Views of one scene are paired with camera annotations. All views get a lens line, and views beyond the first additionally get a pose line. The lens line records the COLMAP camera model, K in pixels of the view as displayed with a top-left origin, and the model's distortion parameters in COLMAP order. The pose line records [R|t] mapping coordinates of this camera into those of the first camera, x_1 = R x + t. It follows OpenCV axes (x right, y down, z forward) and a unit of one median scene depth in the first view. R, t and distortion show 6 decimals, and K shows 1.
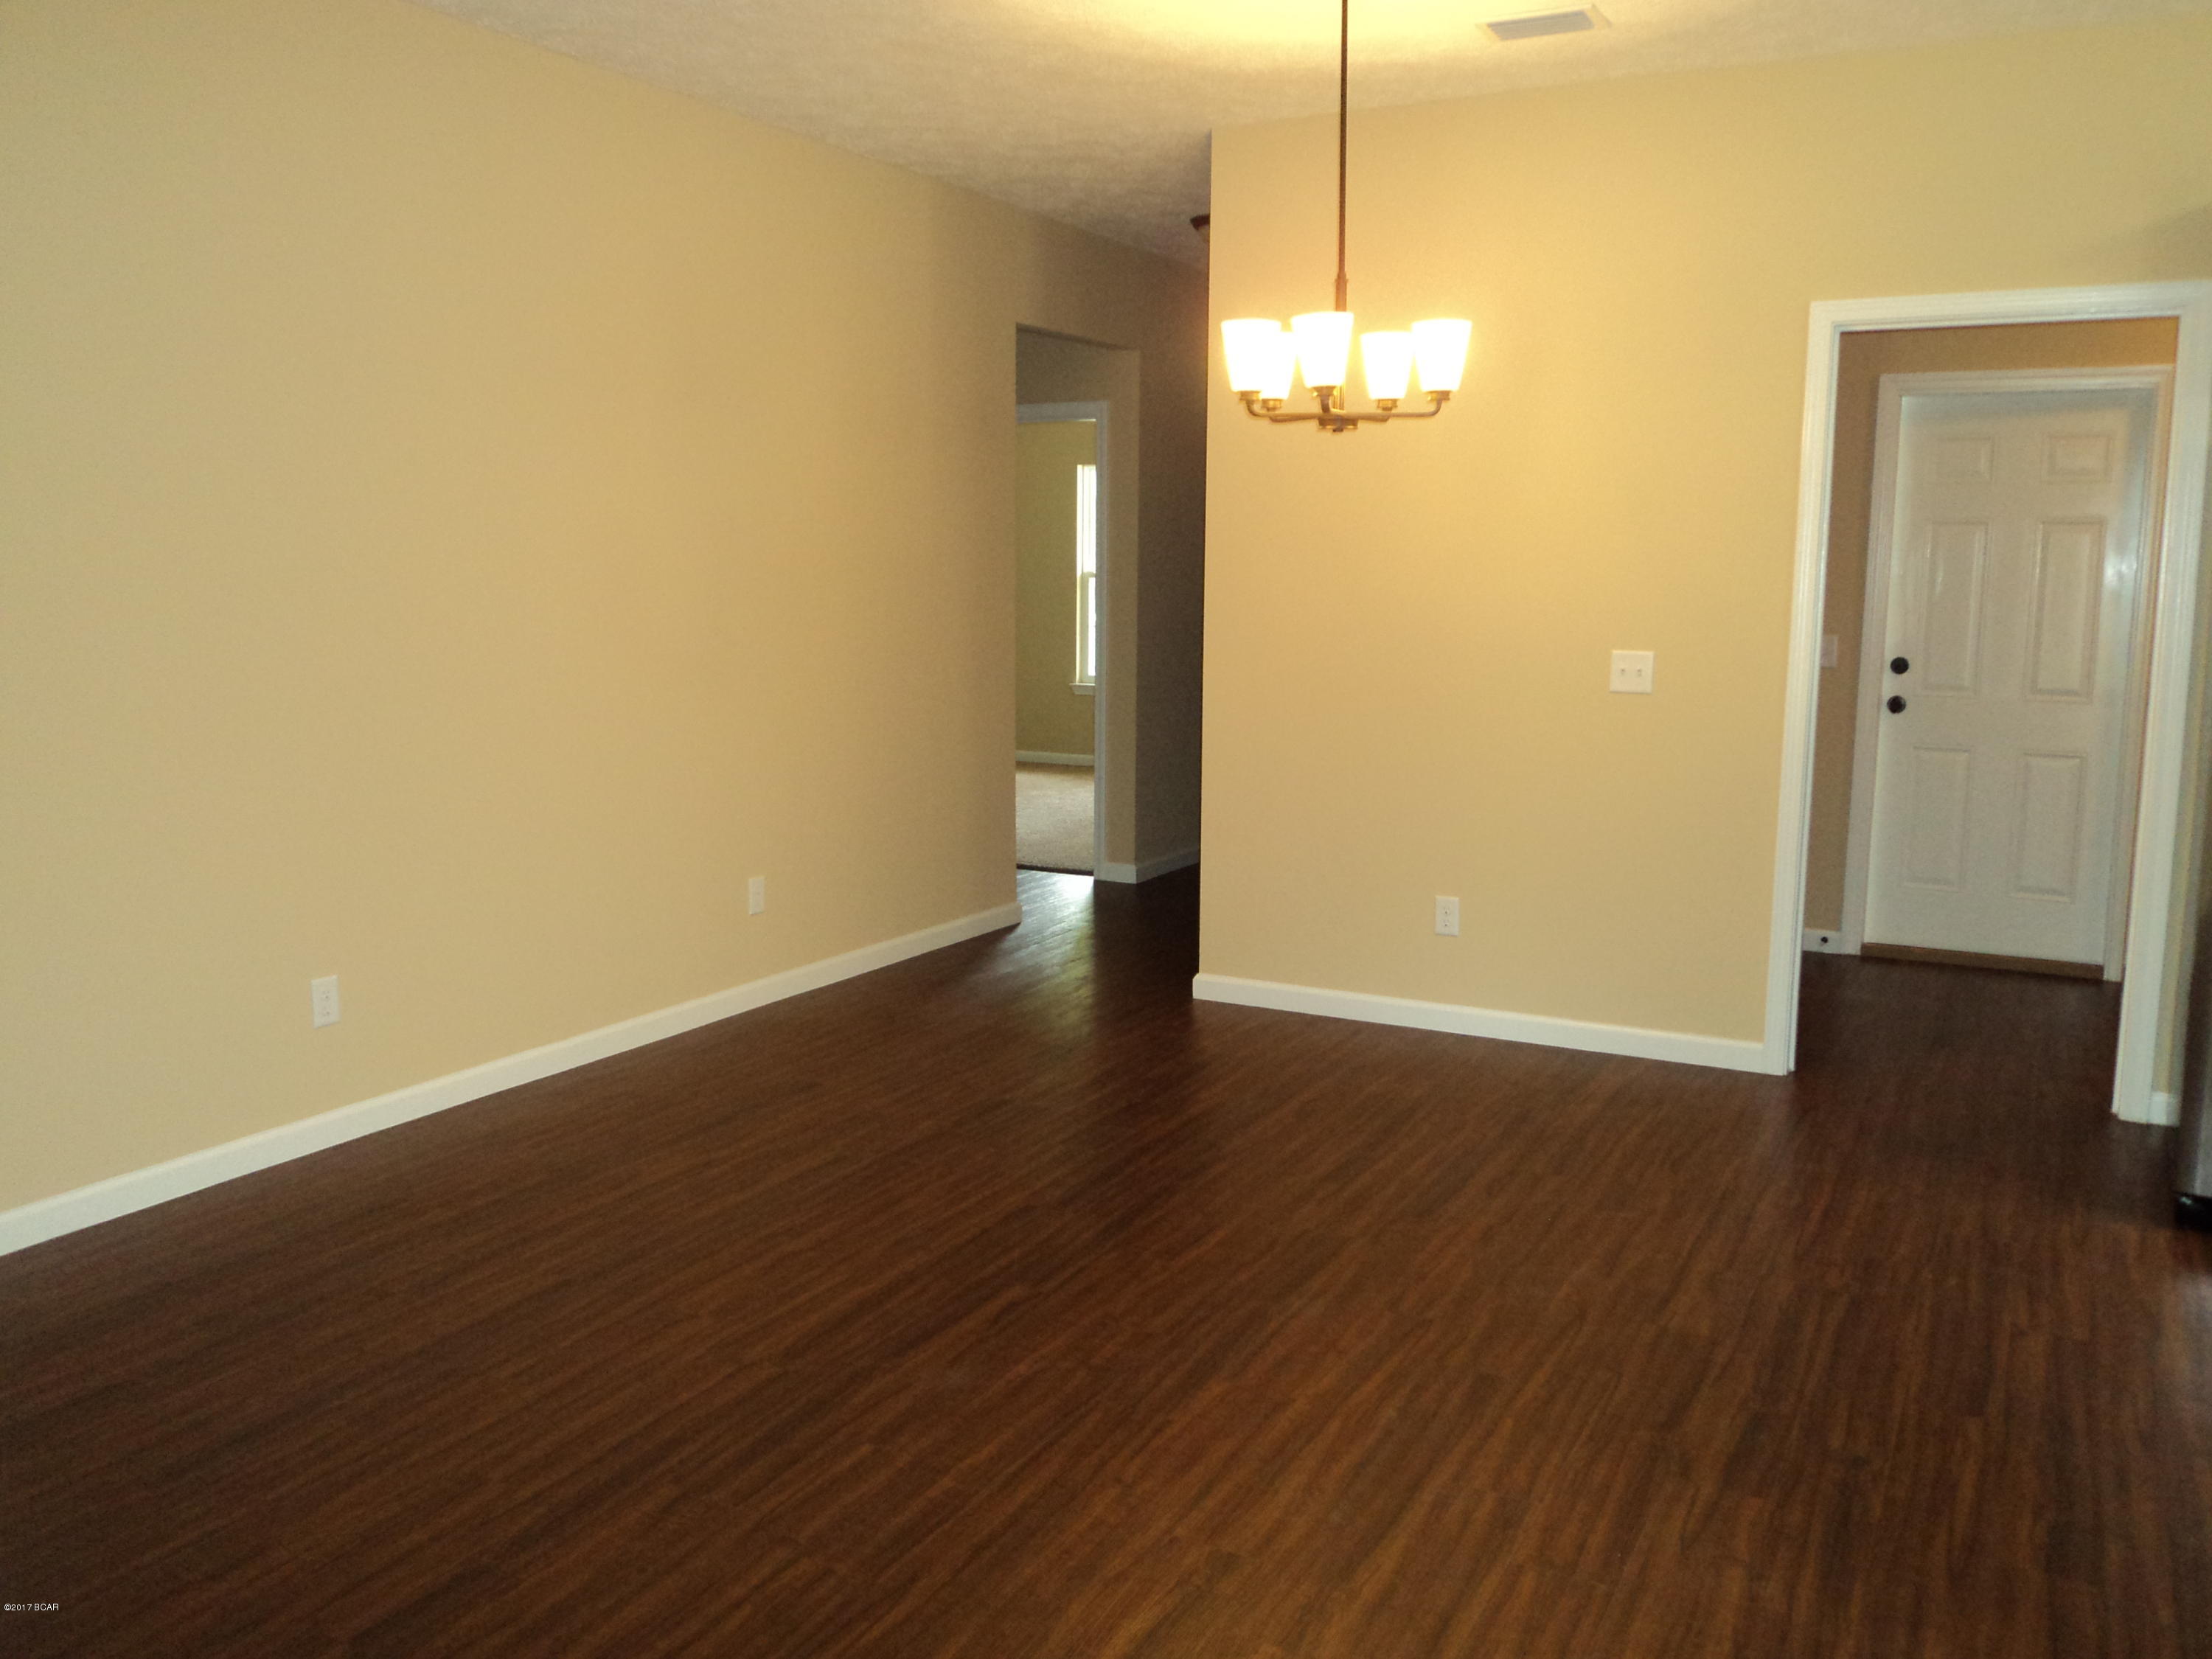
lens RADIAL K [[1825.0, 0, 1099.4], [0, 1825.0, 824.6], [0, 0, 1]] dist [0.002752, 0.002150]
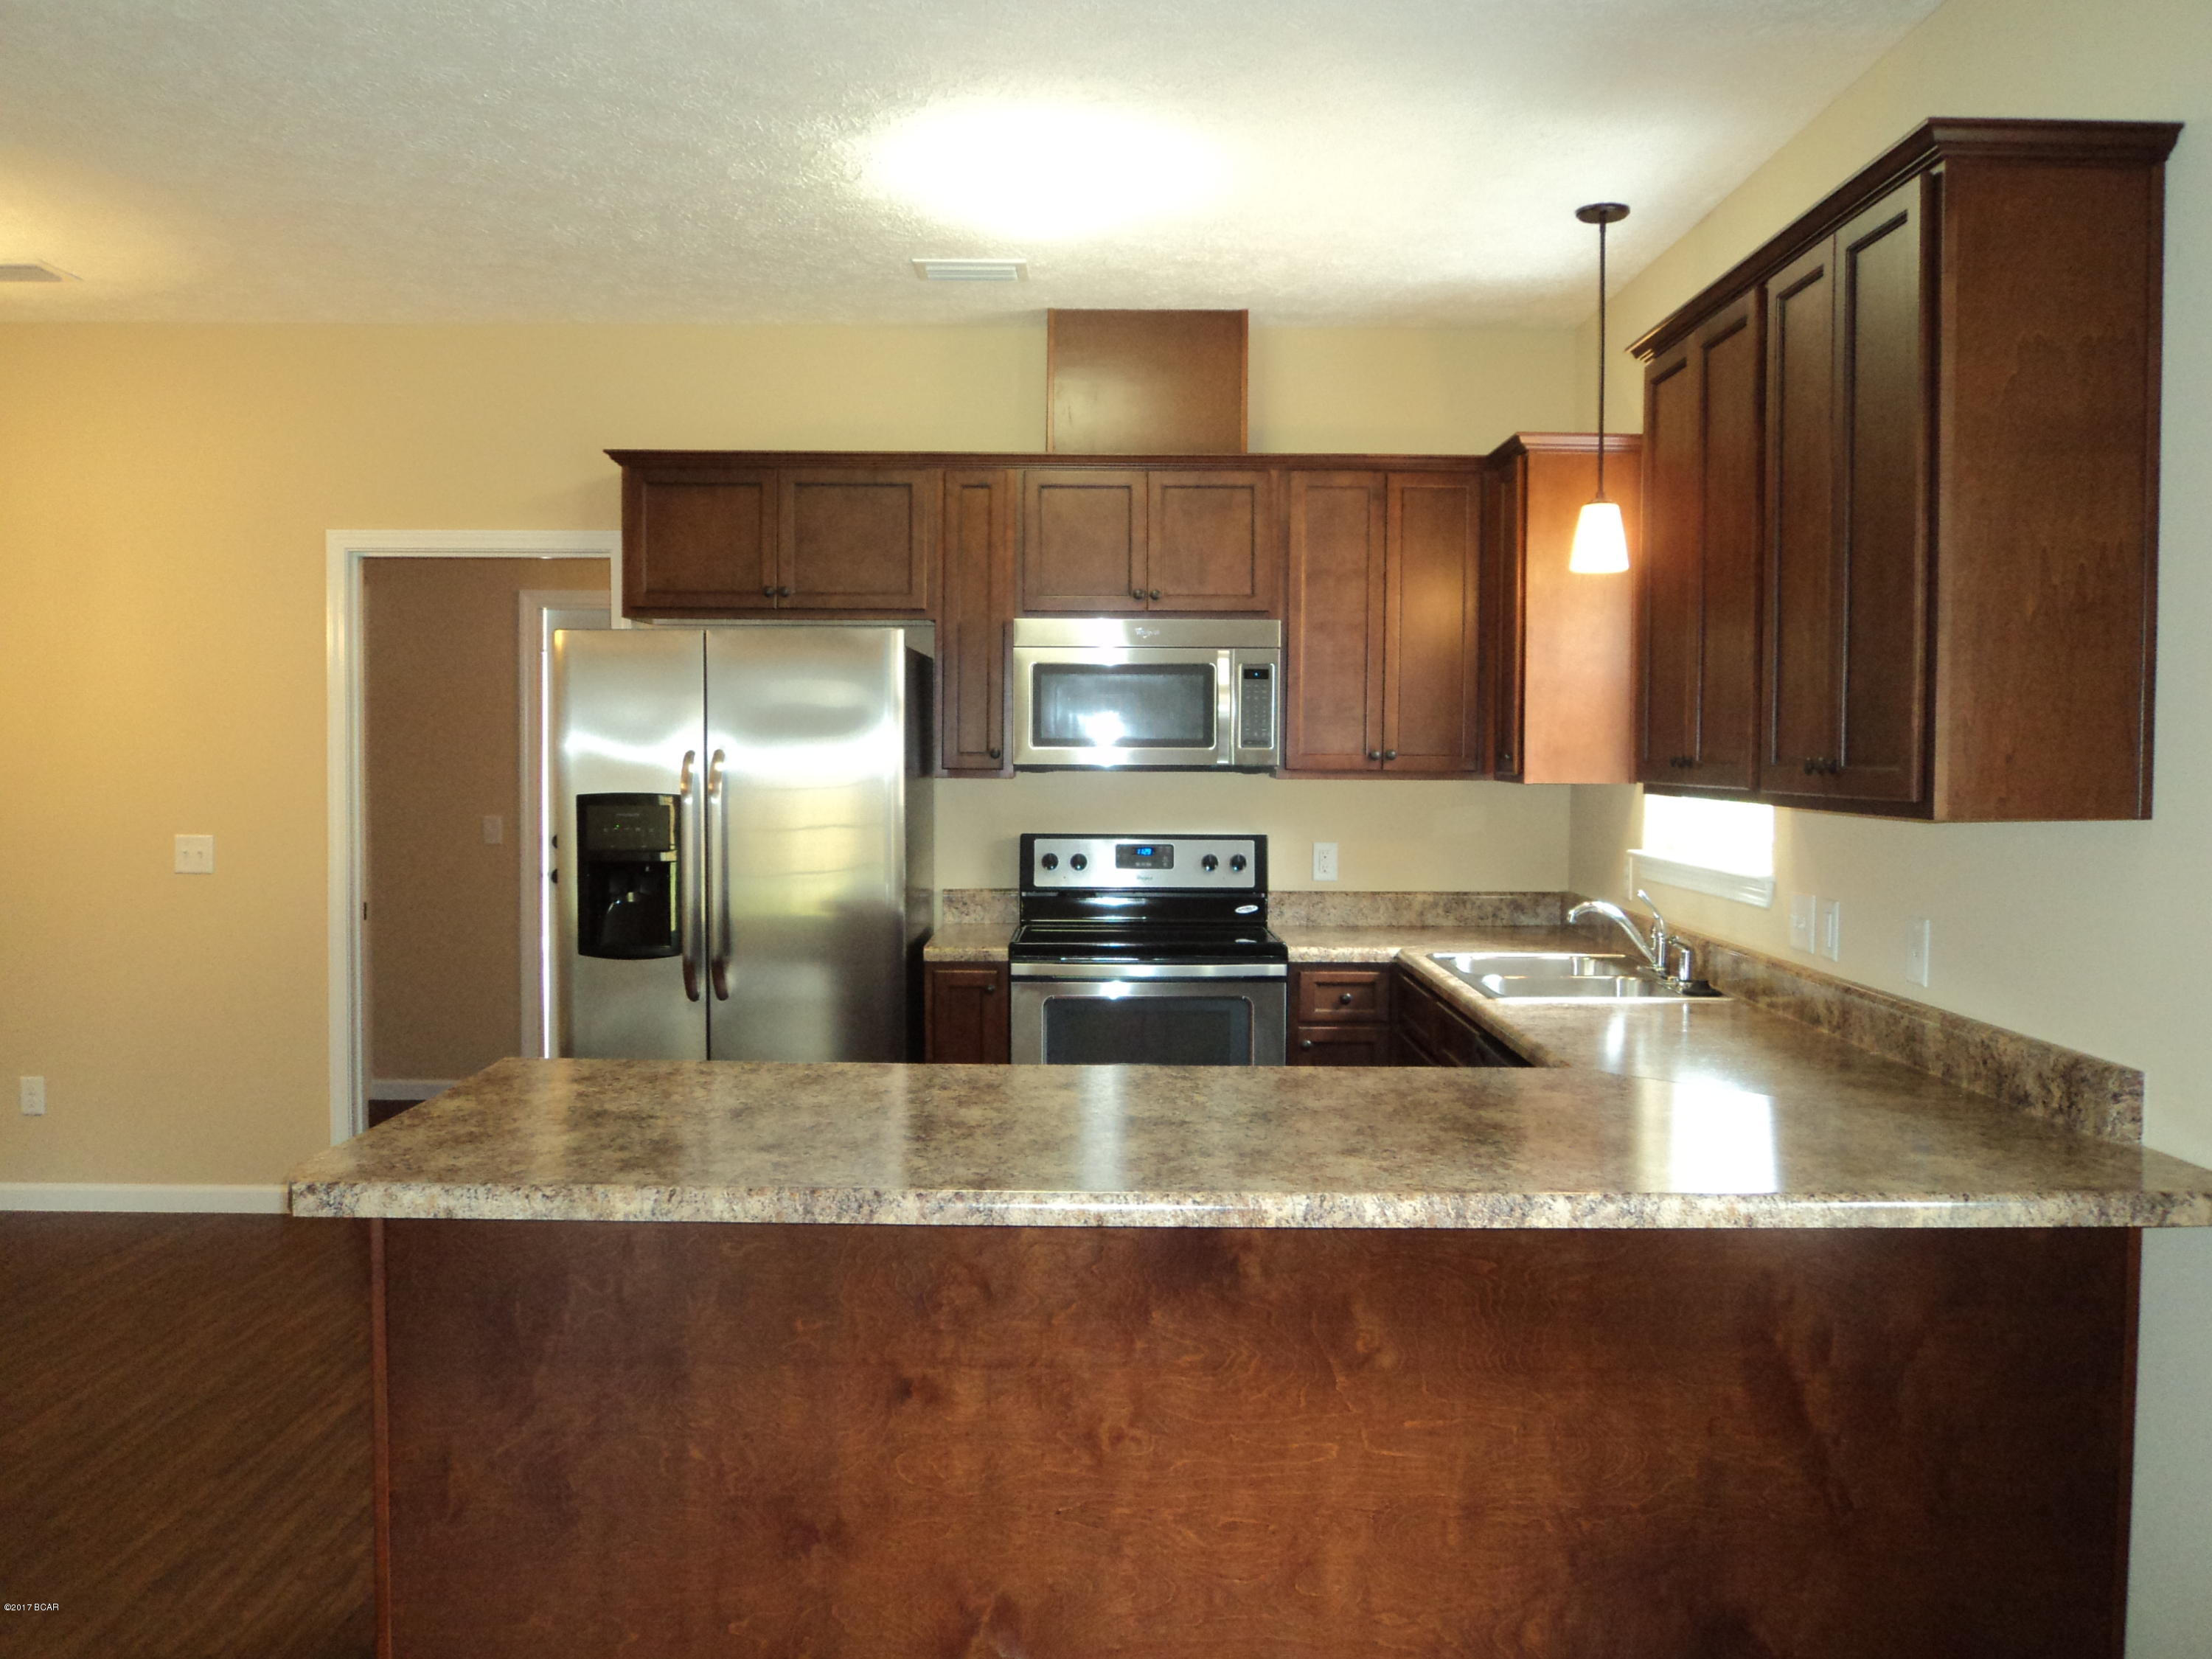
lens RADIAL K [[1825.0, 0, 1109.0], [0, 1825.0, 834.6], [0, 0, 1]] dist [0.002752, 0.002150]
pose [[0.885344, -0.017863, 0.464594, 0.269860], [0.061107, 0.995064, -0.078188, 0.022936], [-0.460904, 0.097613, 0.882065, -0.208249]]
